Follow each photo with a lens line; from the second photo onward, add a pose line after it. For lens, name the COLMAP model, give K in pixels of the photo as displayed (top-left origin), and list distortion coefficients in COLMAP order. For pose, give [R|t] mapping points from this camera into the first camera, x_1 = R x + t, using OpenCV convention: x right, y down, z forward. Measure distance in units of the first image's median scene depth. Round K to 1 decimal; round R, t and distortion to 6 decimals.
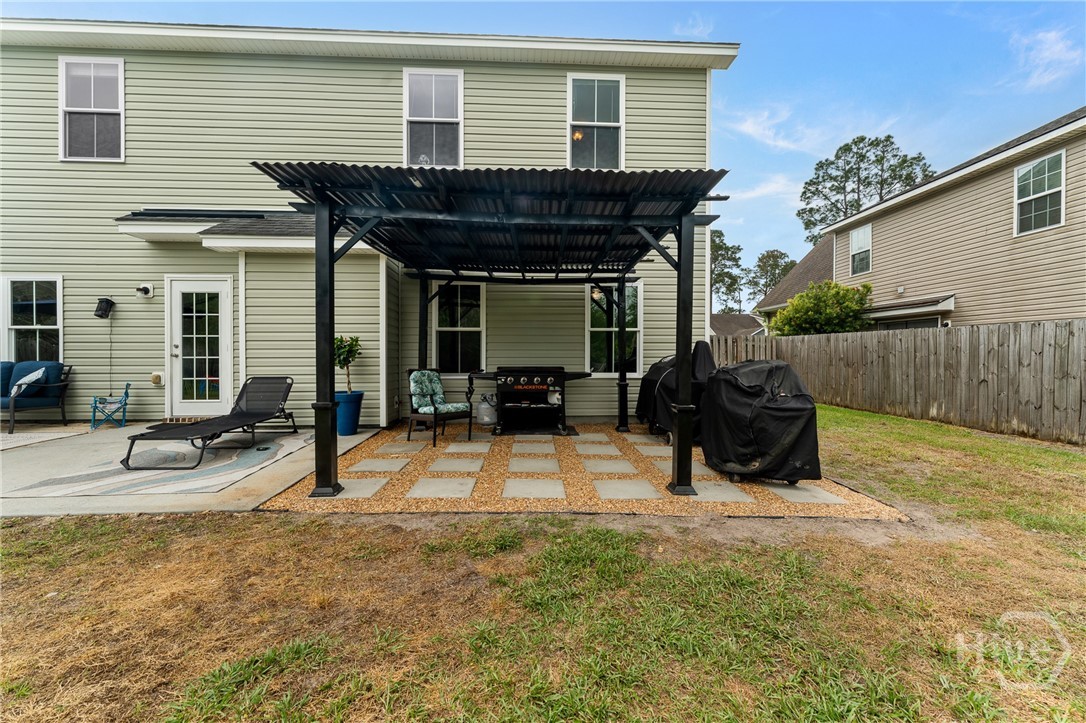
lens RADIAL K [[419.2, 0, 543.0], [0, 419.2, 361.5], [0, 0, 1]] dist [-0.000580, -0.000050]
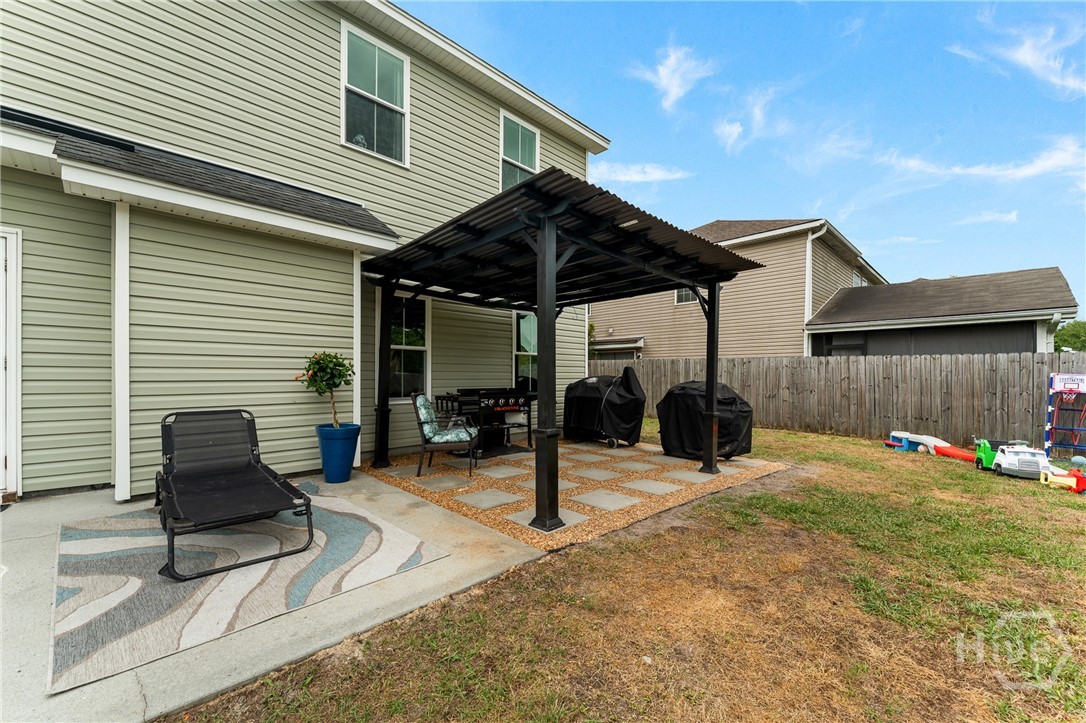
lens RADIAL K [[418.9, 0, 543.5], [0, 418.9, 378.7], [0, 0, 1]] dist [-0.000160, -0.000138]
pose [[0.760037, -0.002149, 0.649876, -0.575674], [0.005869, 0.999976, -0.003557, -0.006975], [-0.649853, 0.006517, 0.760032, 0.144457]]
